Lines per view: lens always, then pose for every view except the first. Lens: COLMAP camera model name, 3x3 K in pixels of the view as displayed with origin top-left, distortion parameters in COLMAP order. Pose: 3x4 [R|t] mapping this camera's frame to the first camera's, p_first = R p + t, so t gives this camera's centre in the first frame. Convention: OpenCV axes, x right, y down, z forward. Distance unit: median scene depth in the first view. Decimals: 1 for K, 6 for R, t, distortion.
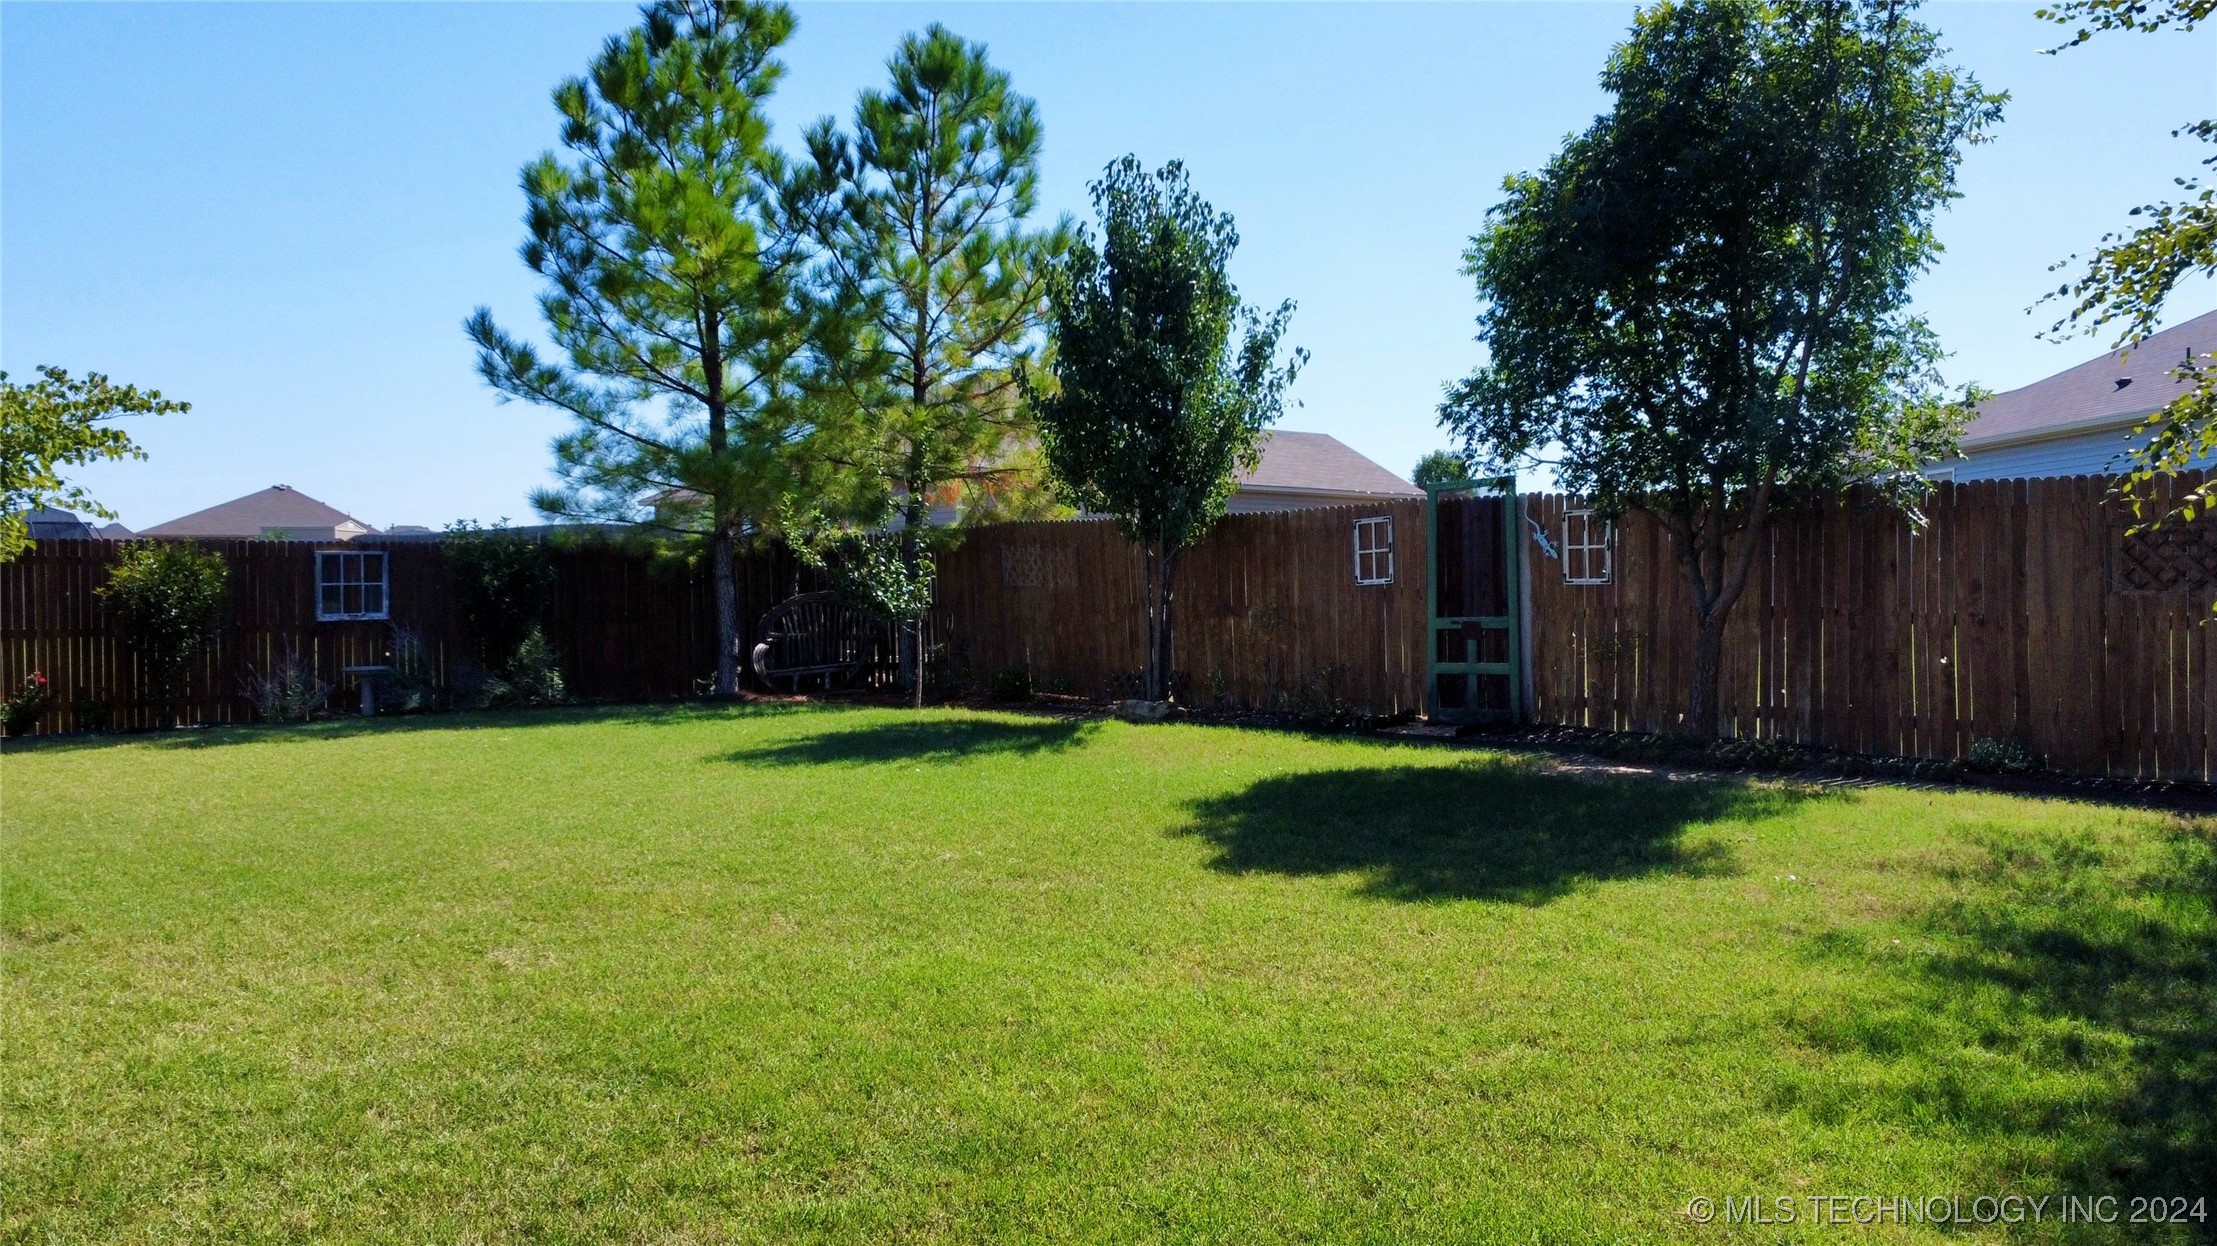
lens RADIAL K [[1806.7, 0, 1117.6], [0, 1806.7, 622.9], [0, 0, 1]] dist [0.006510, -0.007695]
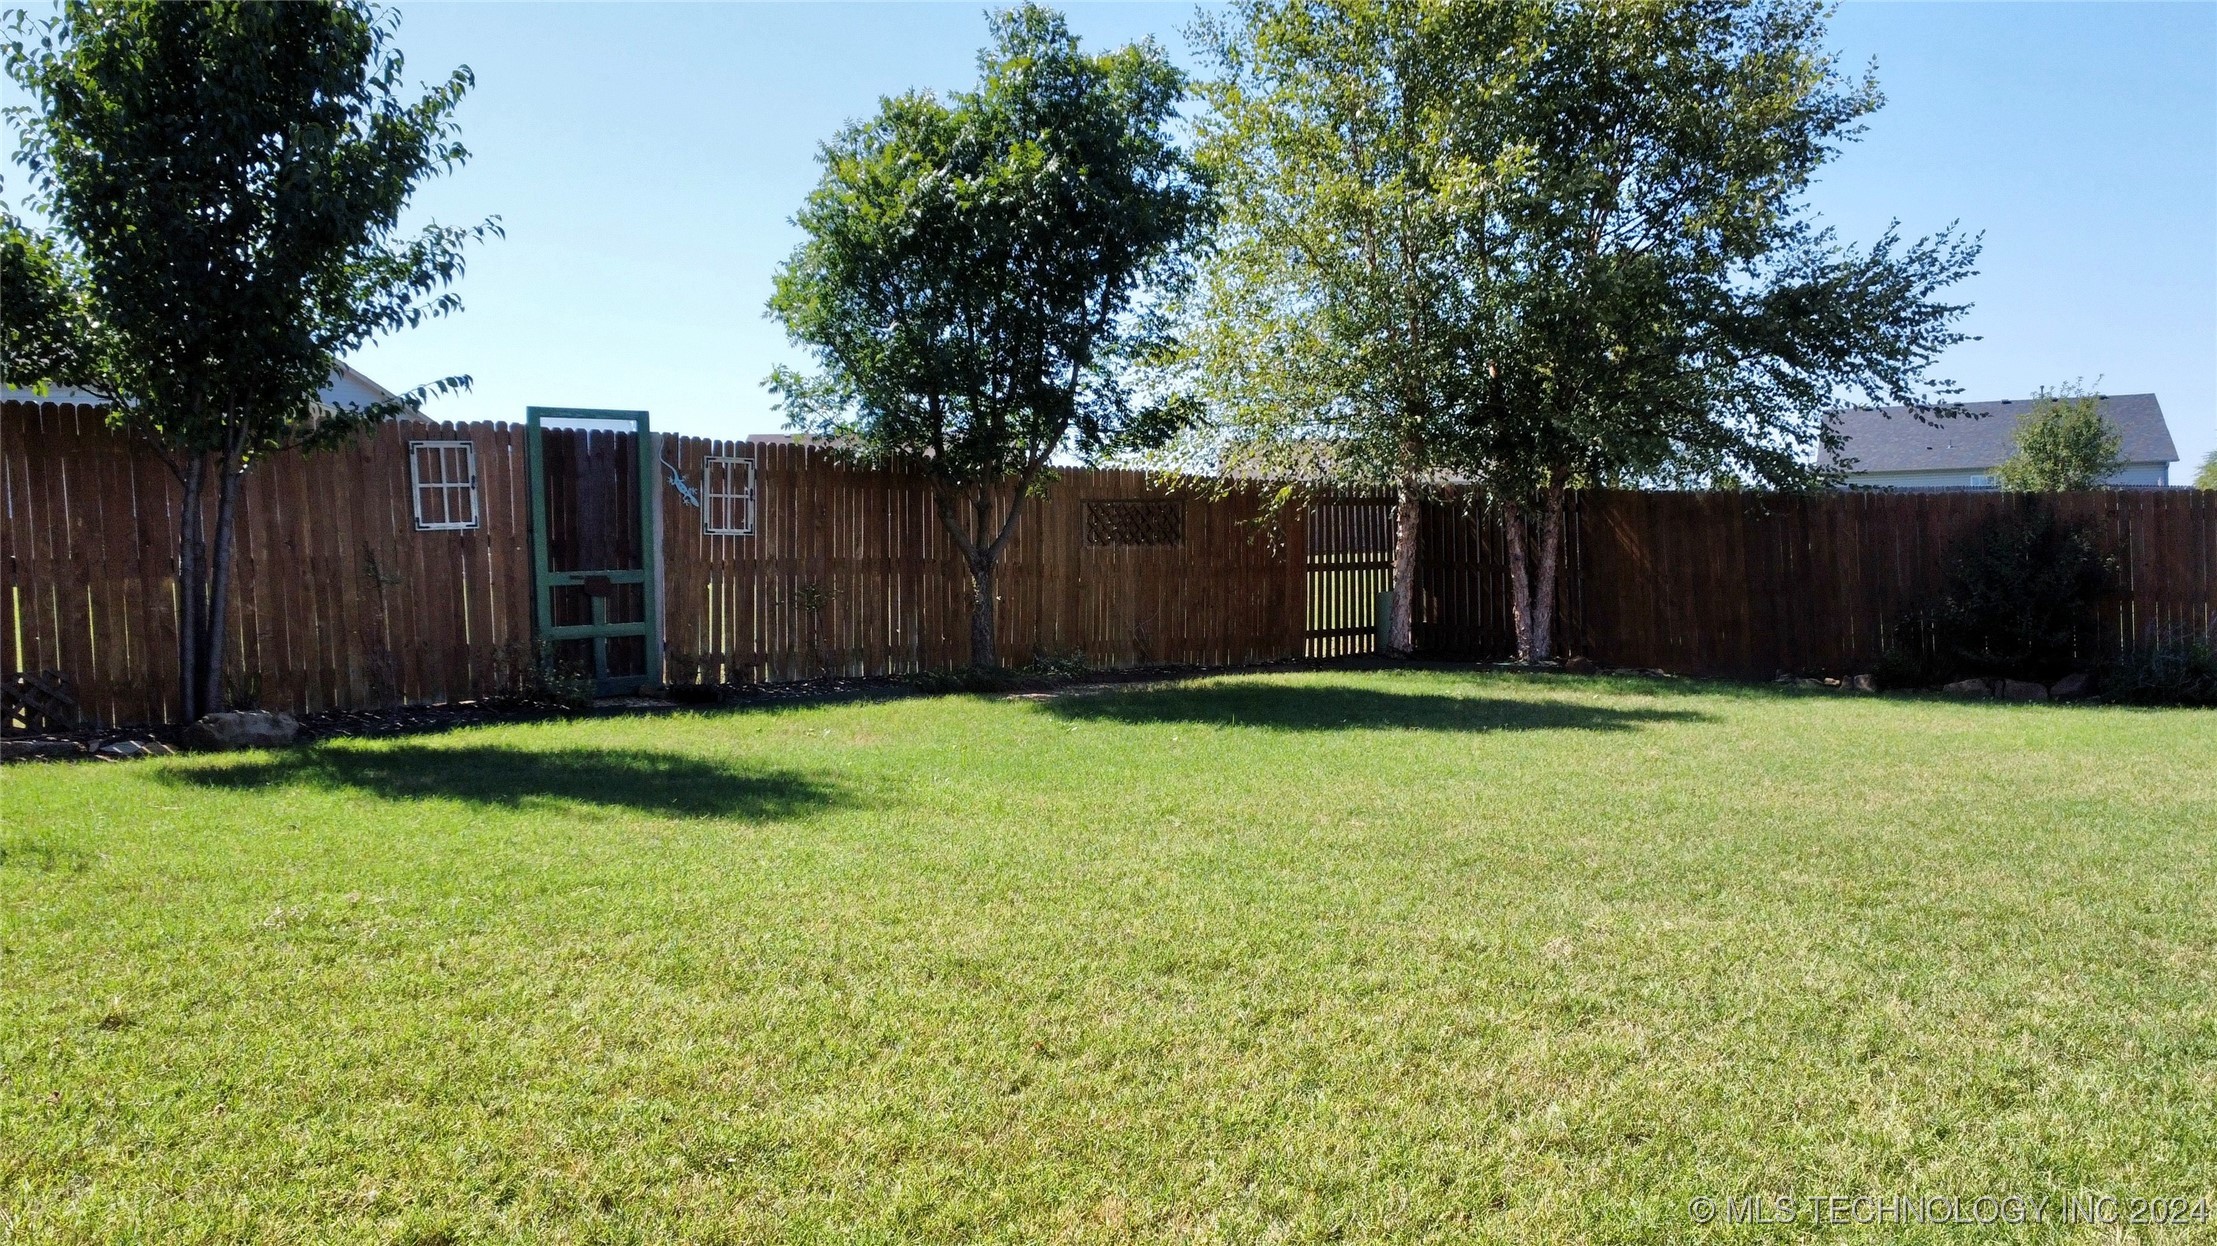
lens RADIAL K [[1806.7, 0, 1117.6], [0, 1806.7, 622.9], [0, 0, 1]] dist [0.006510, -0.007695]
pose [[-0.016674, -0.045627, 0.998819, -0.664454], [0.001401, 0.998956, 0.045657, -0.017274], [-0.999860, 0.002161, -0.016592, 0.769458]]
